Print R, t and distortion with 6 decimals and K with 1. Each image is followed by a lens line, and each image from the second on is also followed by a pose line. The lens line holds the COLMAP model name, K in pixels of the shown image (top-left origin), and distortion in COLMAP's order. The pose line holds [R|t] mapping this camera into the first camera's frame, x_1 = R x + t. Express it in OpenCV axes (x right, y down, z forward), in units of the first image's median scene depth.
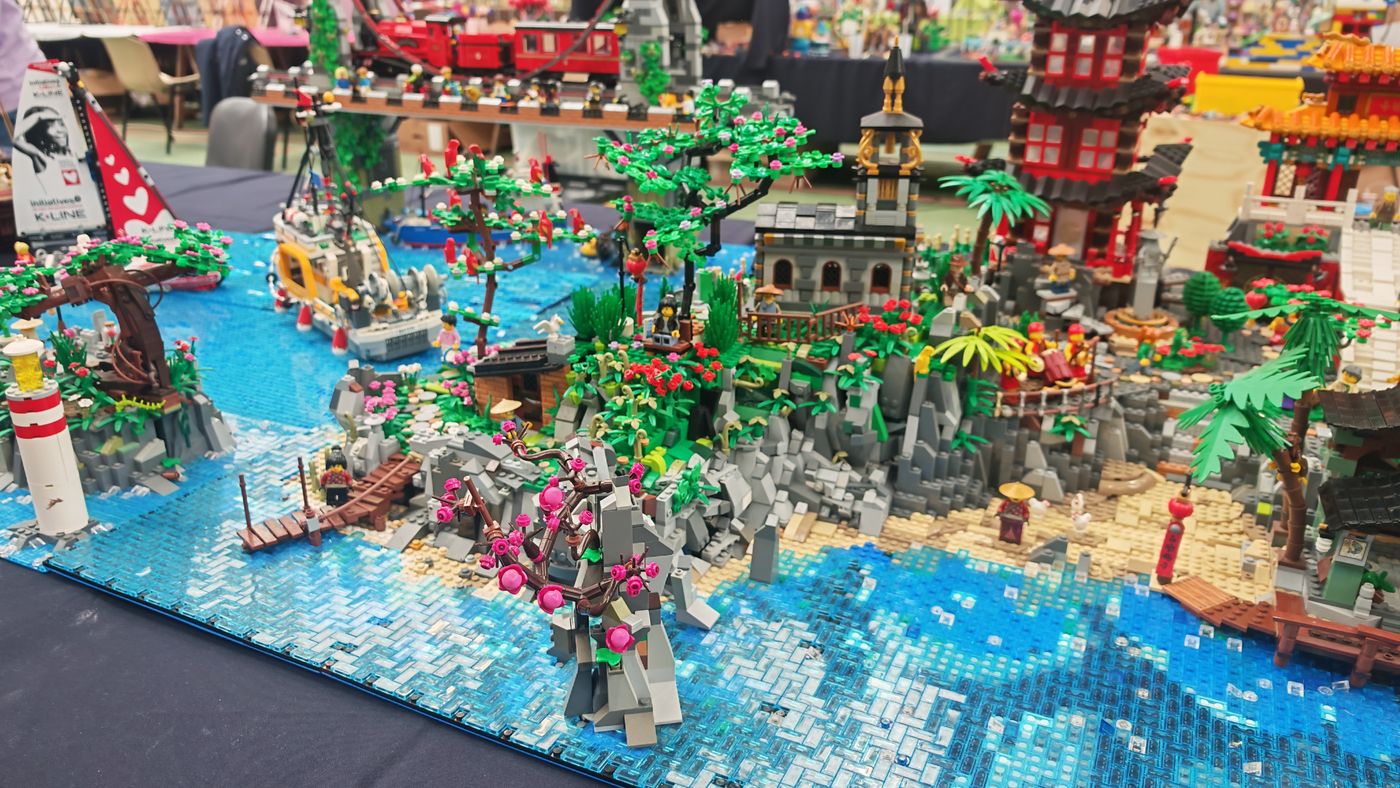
lens RADIAL K [[1035.1, 0, 692.3], [0, 1035.1, 398.4], [0, 0, 1]] dist [0.005021, -0.014222]
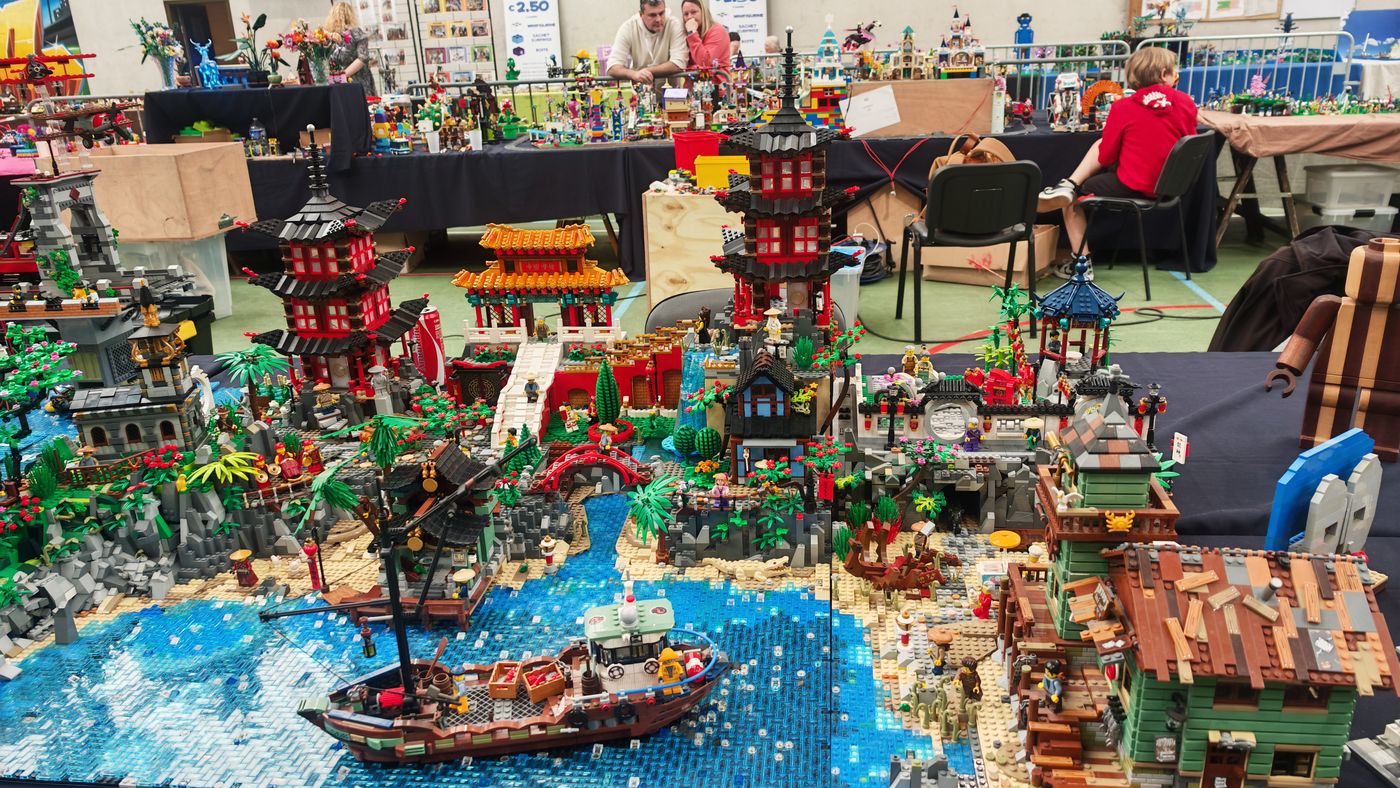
lens RADIAL K [[1035.1, 0, 704.8], [0, 1035.1, 385.9], [0, 0, 1]] dist [0.005021, -0.014222]
pose [[0.944348, -0.148874, 0.293330, 0.518461], [0.167554, 0.985072, -0.039471, 0.013088], [-0.283076, 0.086423, 0.955196, -0.722884]]
